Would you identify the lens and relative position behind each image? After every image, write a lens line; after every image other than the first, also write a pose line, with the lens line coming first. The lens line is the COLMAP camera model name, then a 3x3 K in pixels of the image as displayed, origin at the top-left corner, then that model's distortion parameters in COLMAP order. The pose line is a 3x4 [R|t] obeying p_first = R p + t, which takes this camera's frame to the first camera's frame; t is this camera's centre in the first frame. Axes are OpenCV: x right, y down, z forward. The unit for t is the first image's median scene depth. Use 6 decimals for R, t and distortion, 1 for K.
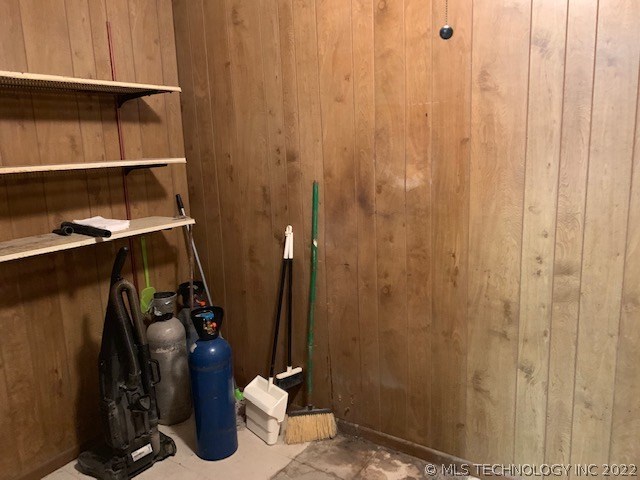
lens RADIAL K [[485.2, 0, 320.0], [0, 485.2, 240.0], [0, 0, 1]] dist [0.041866, -0.064170]
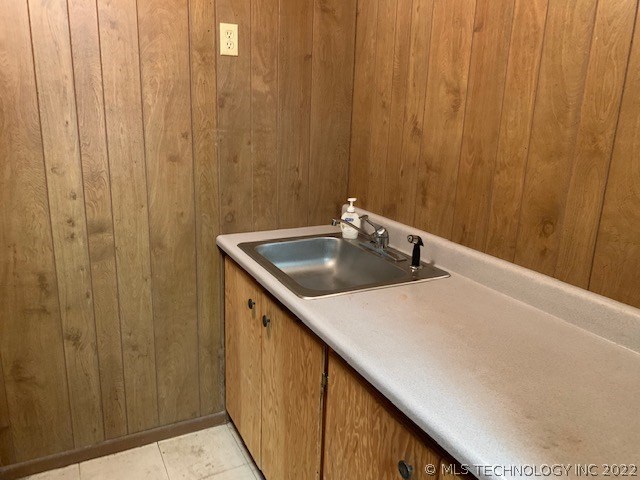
lens RADIAL K [[485.2, 0, 320.0], [0, 485.2, 240.0], [0, 0, 1]] dist [0.041866, -0.064170]
pose [[0.472998, -0.178286, 0.862836, -0.158735], [0.122697, 0.983099, 0.135875, 0.003431], [-0.872478, 0.041598, 0.486879, 0.097950]]
